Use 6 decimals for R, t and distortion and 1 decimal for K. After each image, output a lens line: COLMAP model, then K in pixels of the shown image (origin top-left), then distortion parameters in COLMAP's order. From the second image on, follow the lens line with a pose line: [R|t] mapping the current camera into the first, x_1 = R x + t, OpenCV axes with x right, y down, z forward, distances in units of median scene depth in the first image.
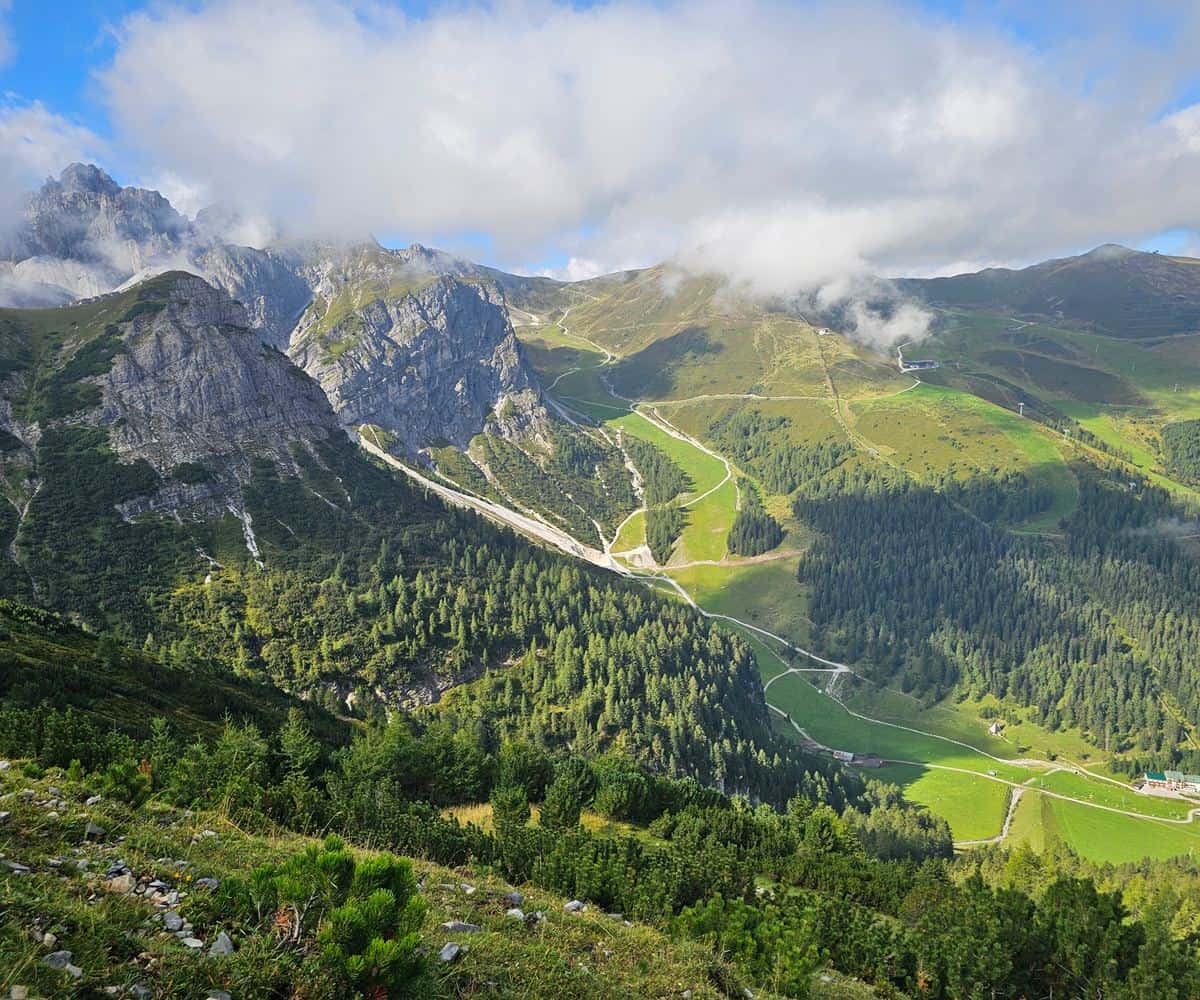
lens RADIAL K [[906.8, 0, 599.9], [0, 906.8, 516.6], [0, 0, 1]] dist [0.109952, -0.173257]
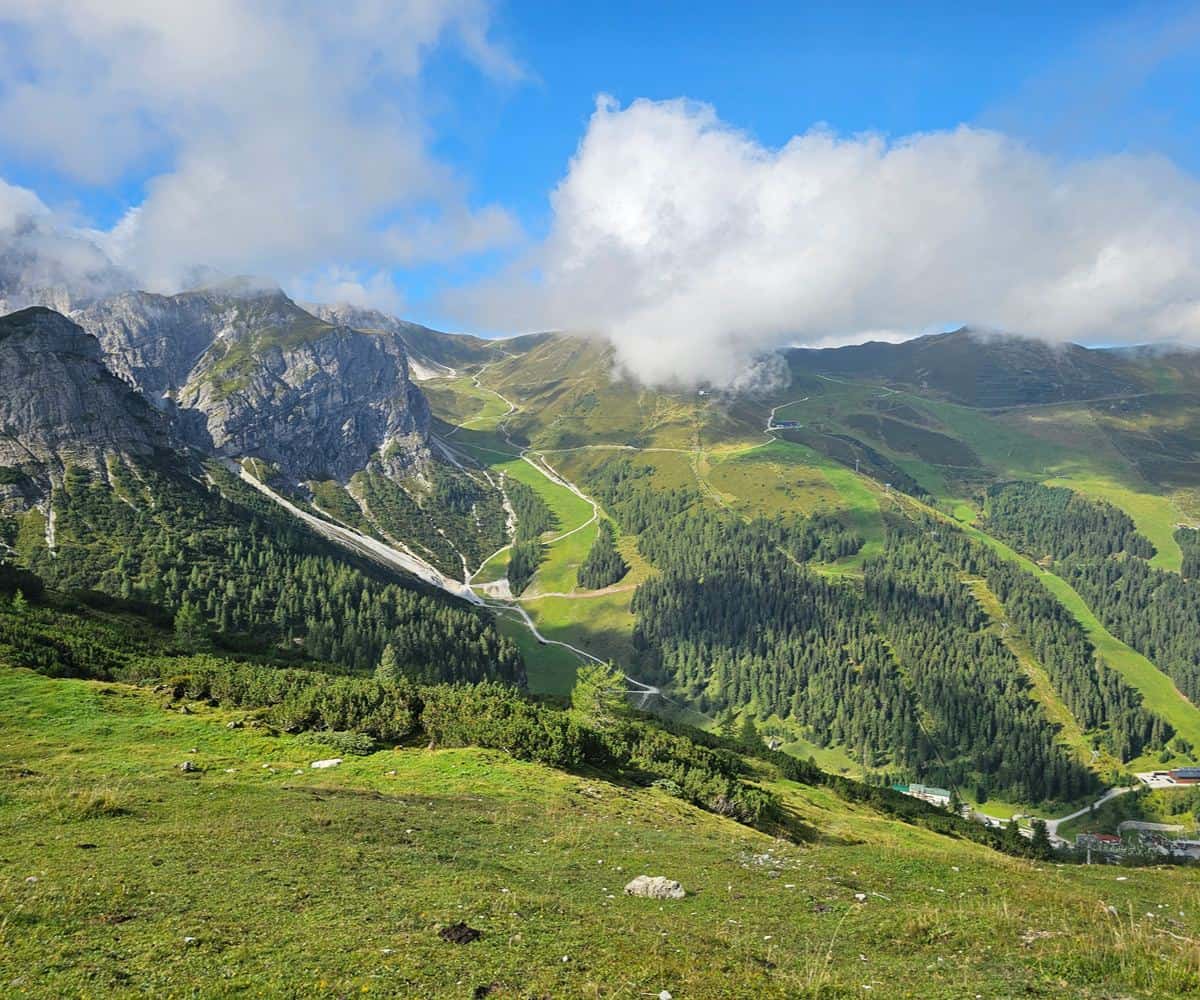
lens RADIAL K [[899.1, 0, 569.0], [0, 899.1, 485.4], [0, 0, 1]] dist [0.063657, -0.068837]
pose [[0.999299, 0.033482, 0.016721, 0.100850], [-0.031701, 0.994751, -0.097294, 0.022828], [-0.019891, 0.096696, 0.995115, -0.061023]]
